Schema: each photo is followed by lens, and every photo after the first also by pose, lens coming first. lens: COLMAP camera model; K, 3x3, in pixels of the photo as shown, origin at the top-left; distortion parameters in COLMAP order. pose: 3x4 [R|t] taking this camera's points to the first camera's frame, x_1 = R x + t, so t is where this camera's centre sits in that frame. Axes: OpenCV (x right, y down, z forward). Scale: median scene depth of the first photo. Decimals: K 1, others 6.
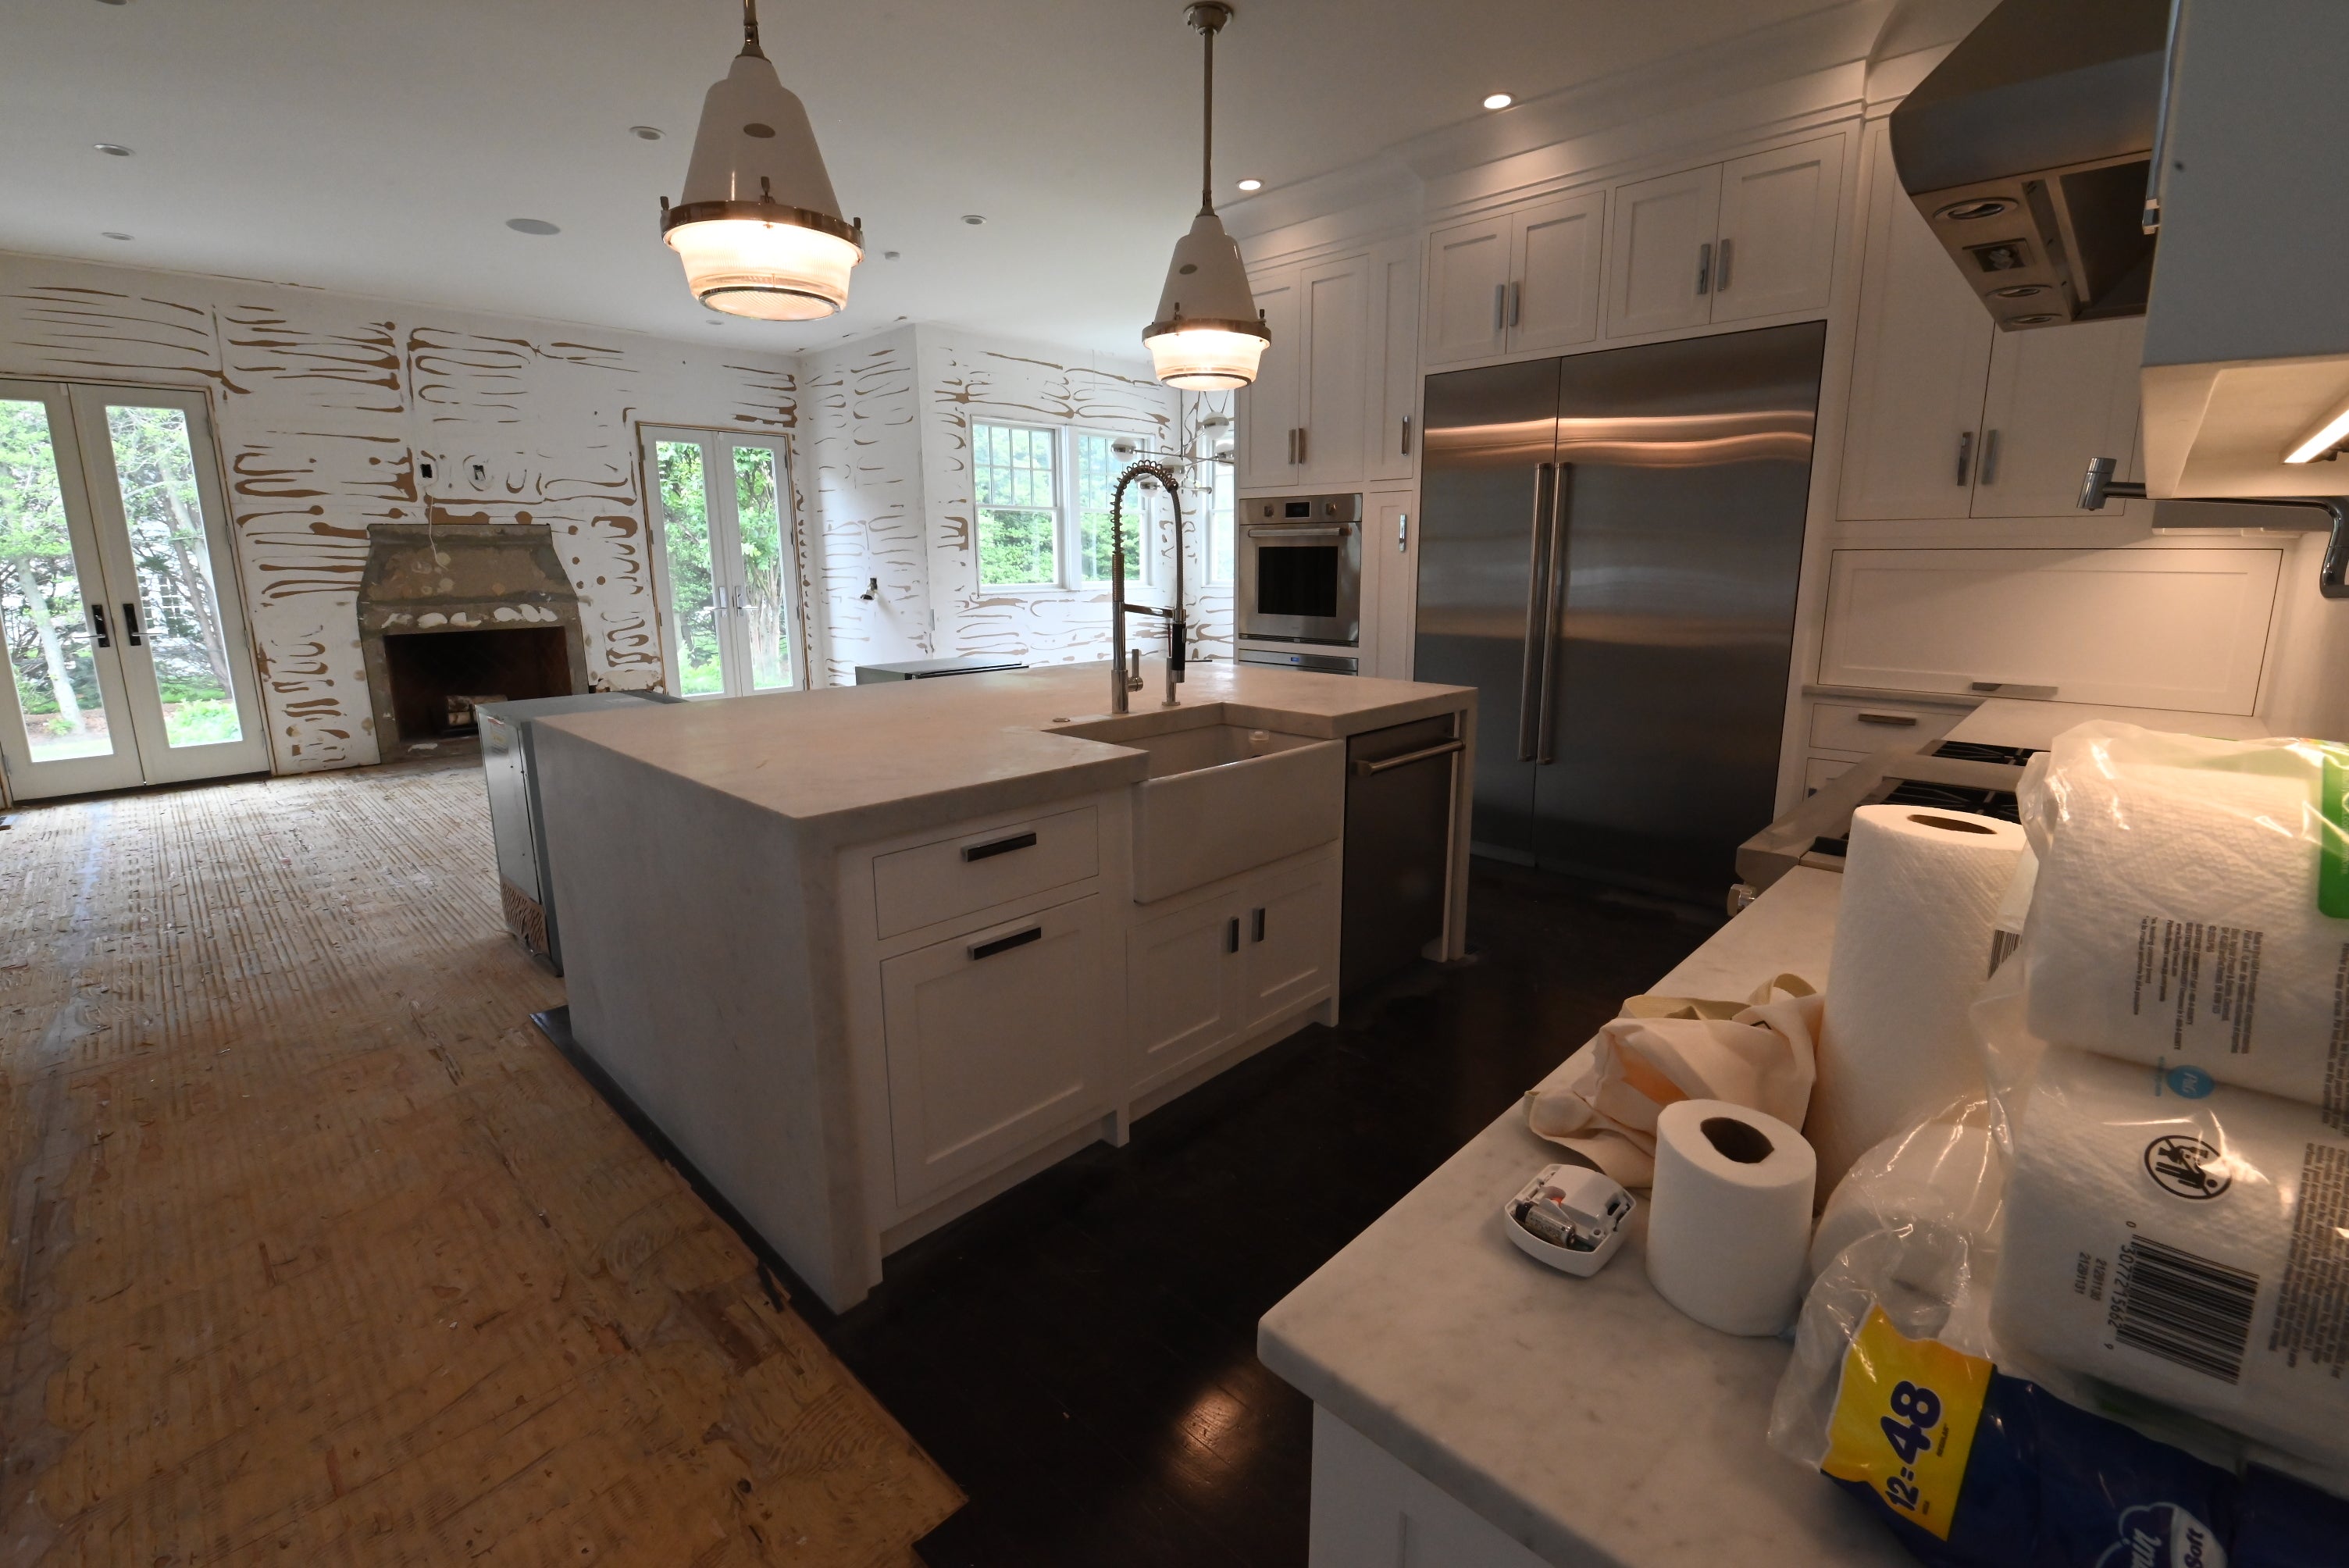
lens RADIAL K [[990.4, 0, 1165.2], [0, 990.4, 804.1], [0, 0, 1]] dist [-0.008495, -0.006255]
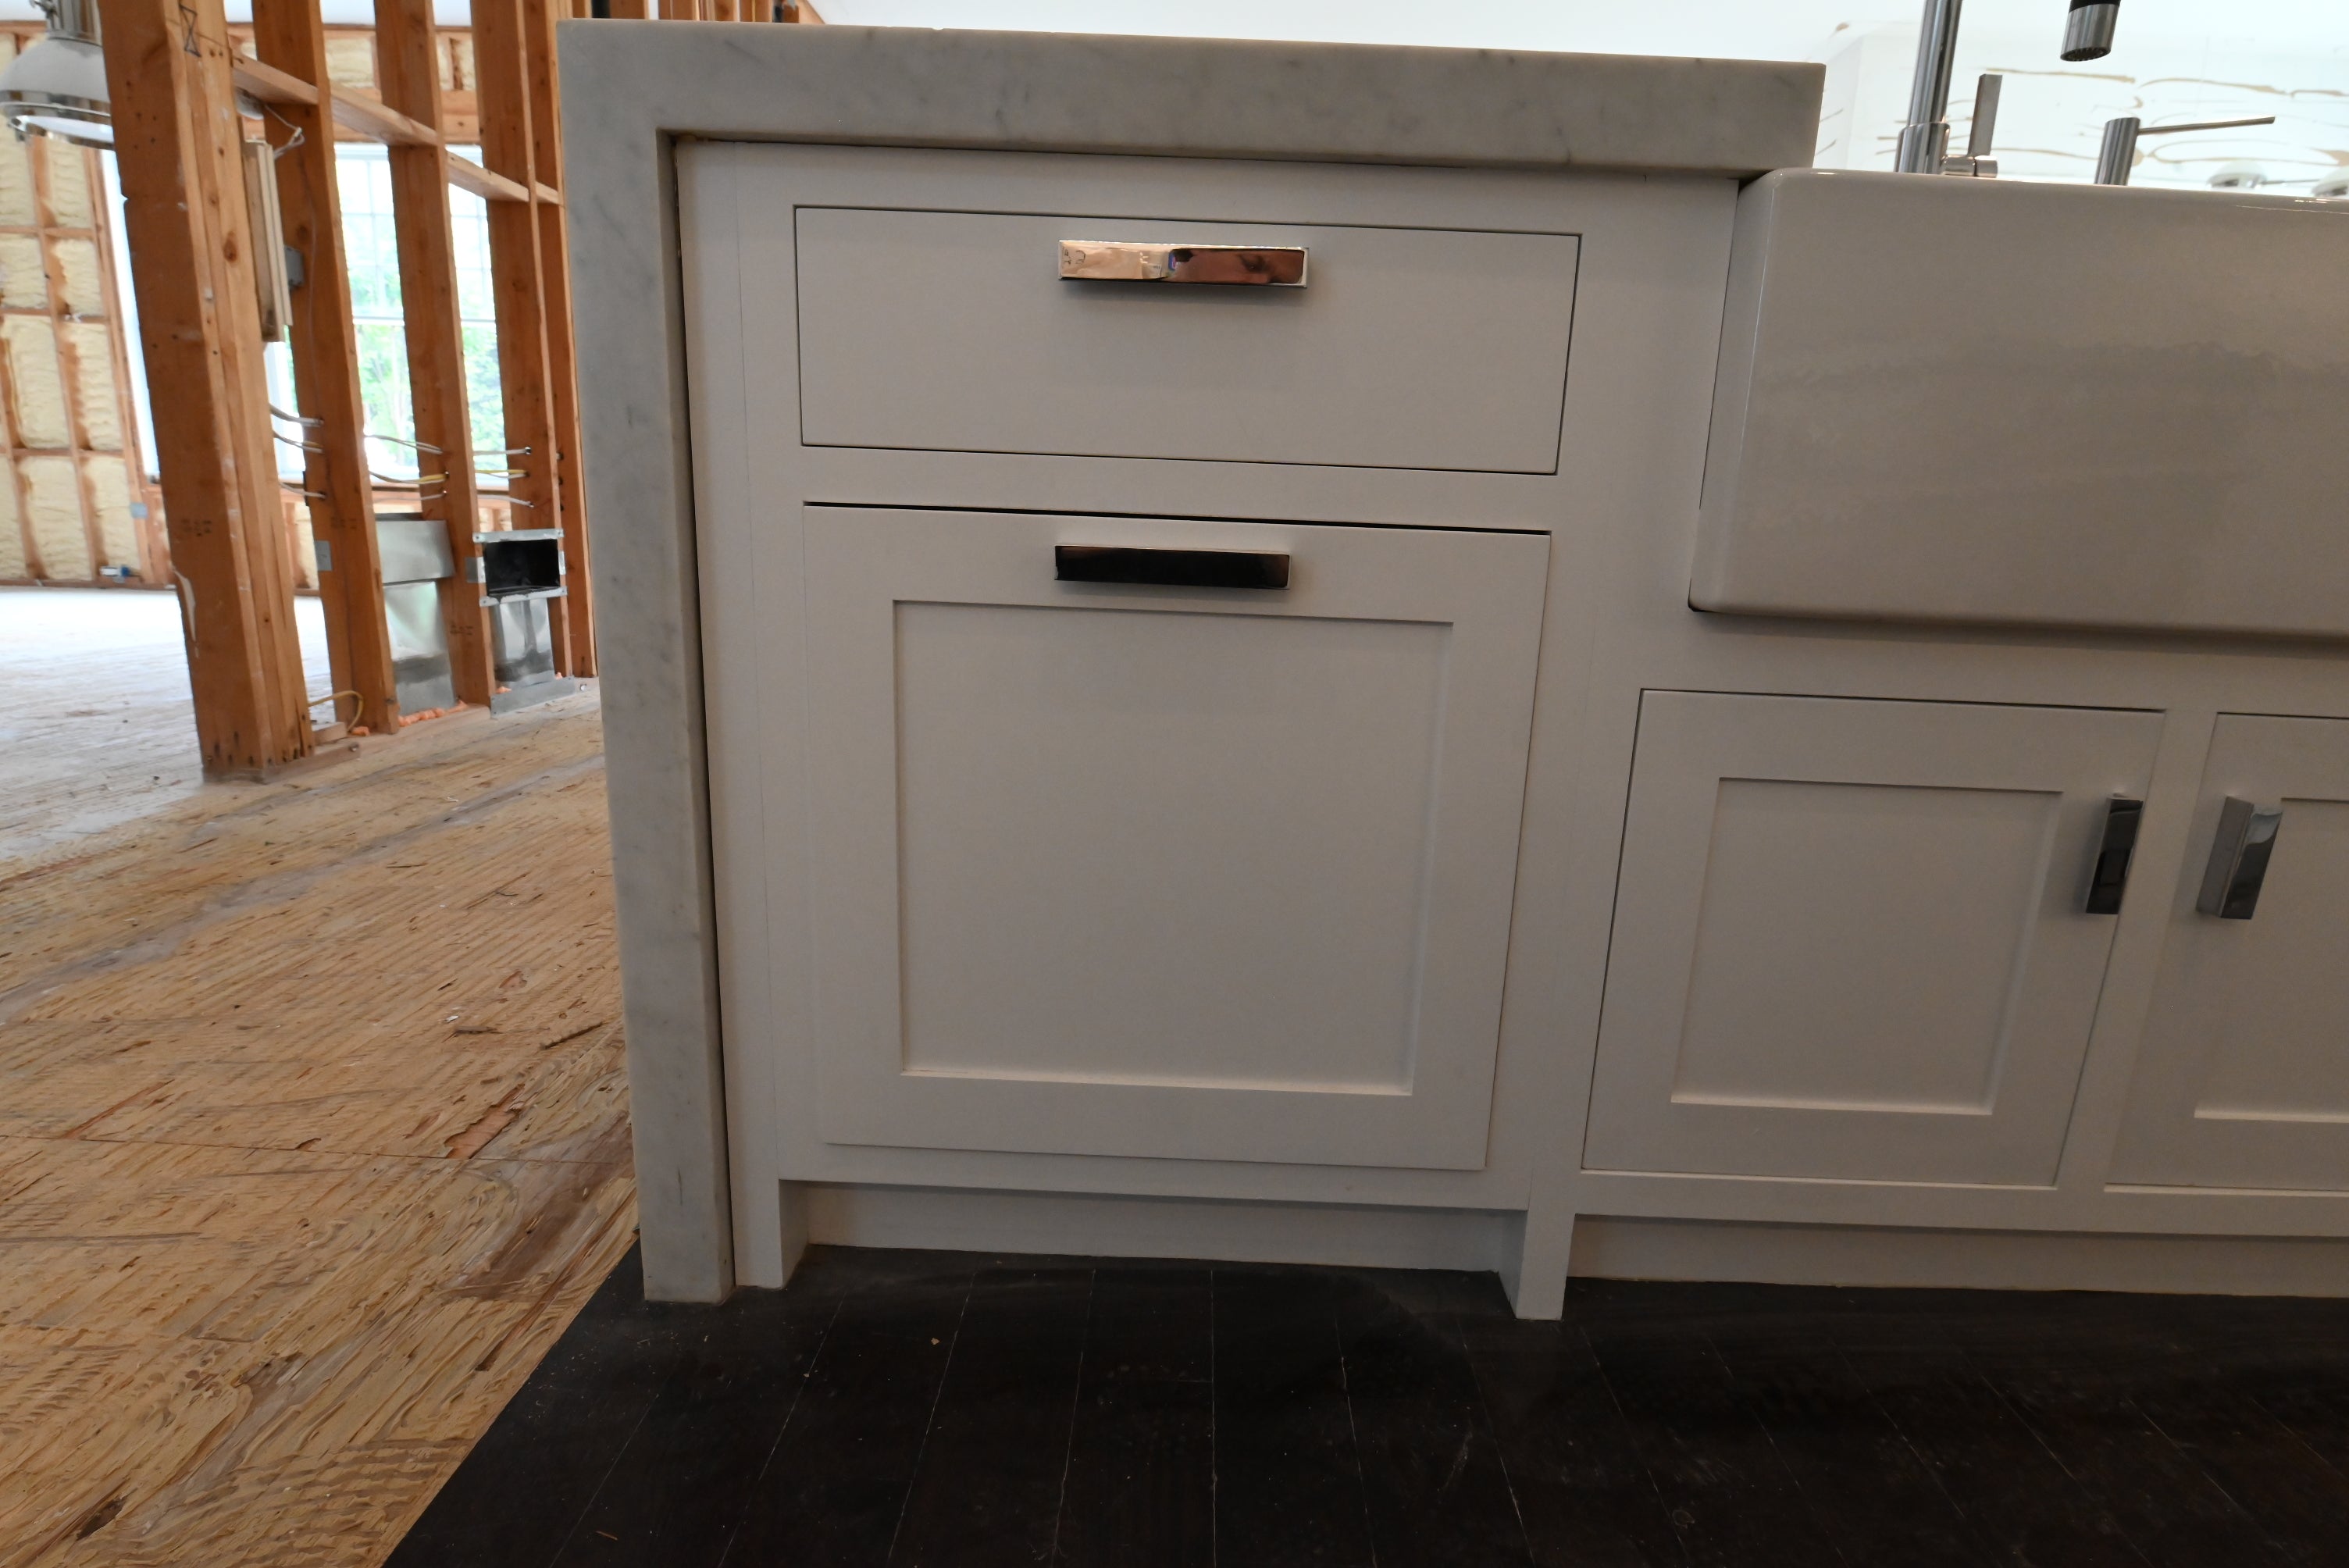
lens RADIAL K [[1093.3, 0, 1197.4], [0, 1093.3, 777.2], [0, 0, 1]] dist [-0.018589, -0.004875]
pose [[0.694234, 0.201889, -0.690855, 0.127186], [-0.212756, 0.974523, 0.070989, 0.187688], [0.687586, 0.097701, 0.719500, 0.756479]]
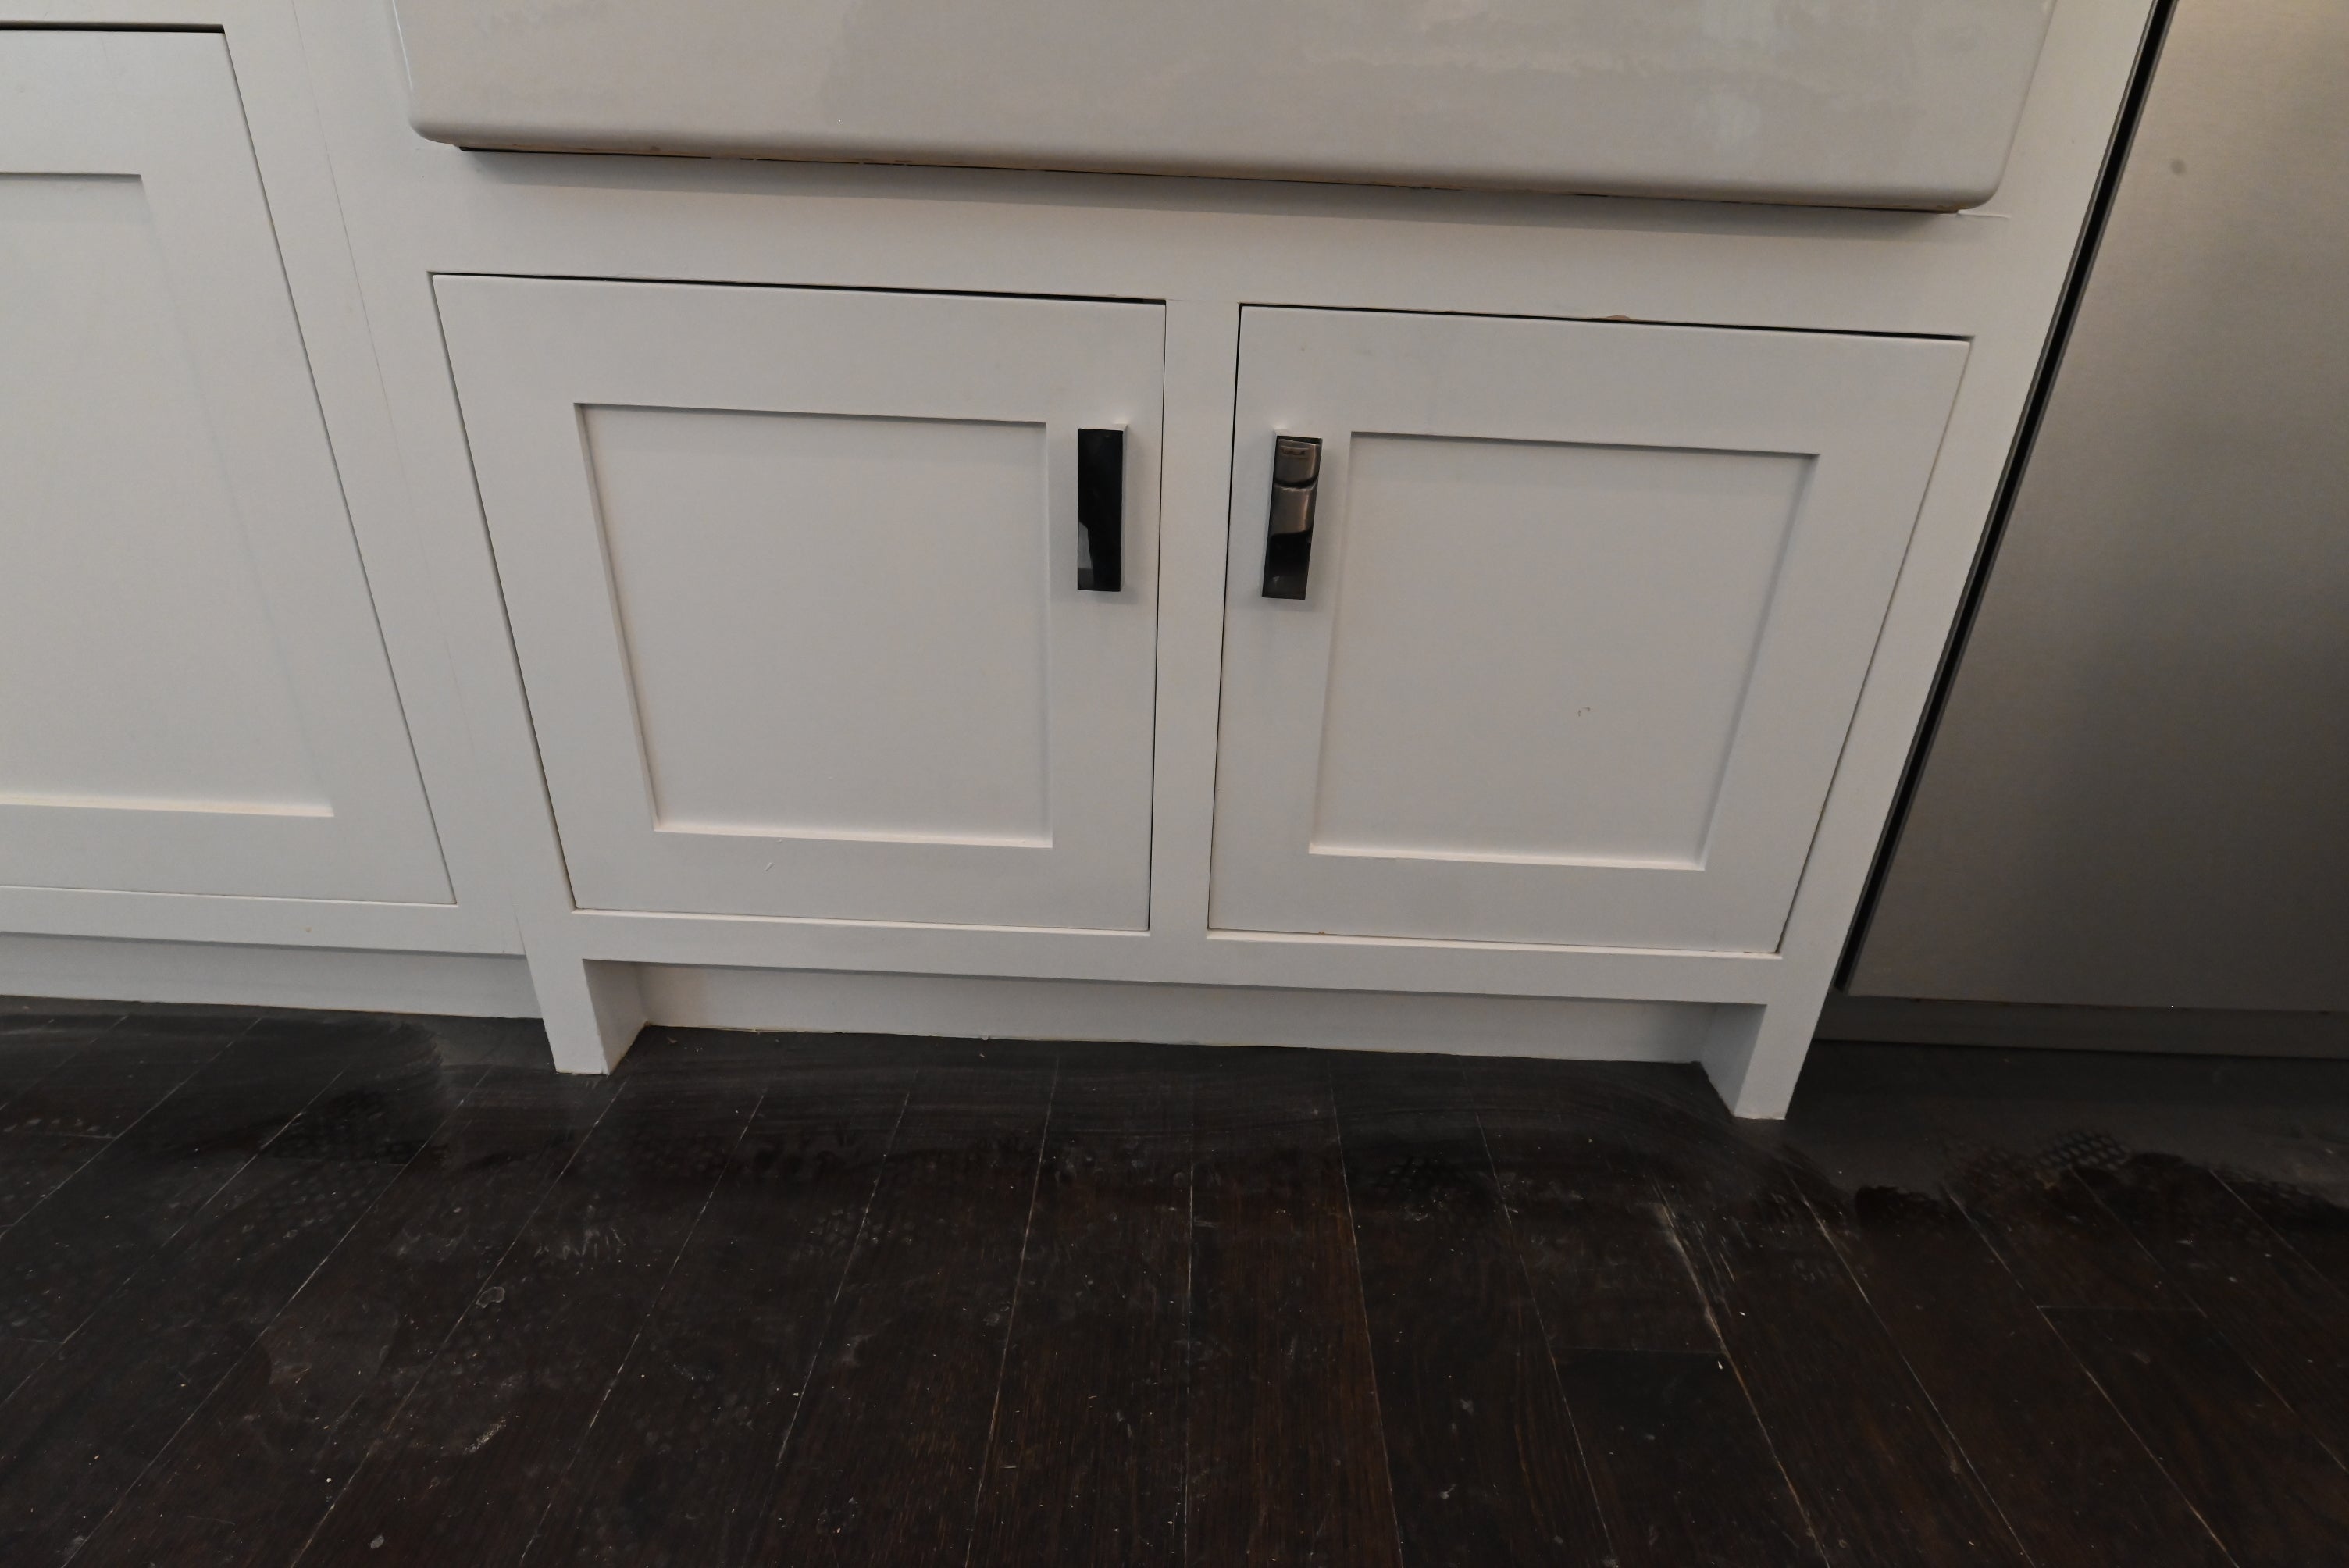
lens RADIAL K [[1093.3, 0, 1179.0], [0, 1093.3, 789.6], [0, 0, 1]] dist [-0.018589, -0.004875]
pose [[0.712607, 0.351576, -0.607113, 0.327078], [-0.223563, 0.934055, 0.278496, 0.154377], [0.664990, -0.062730, 0.744213, 1.079087]]
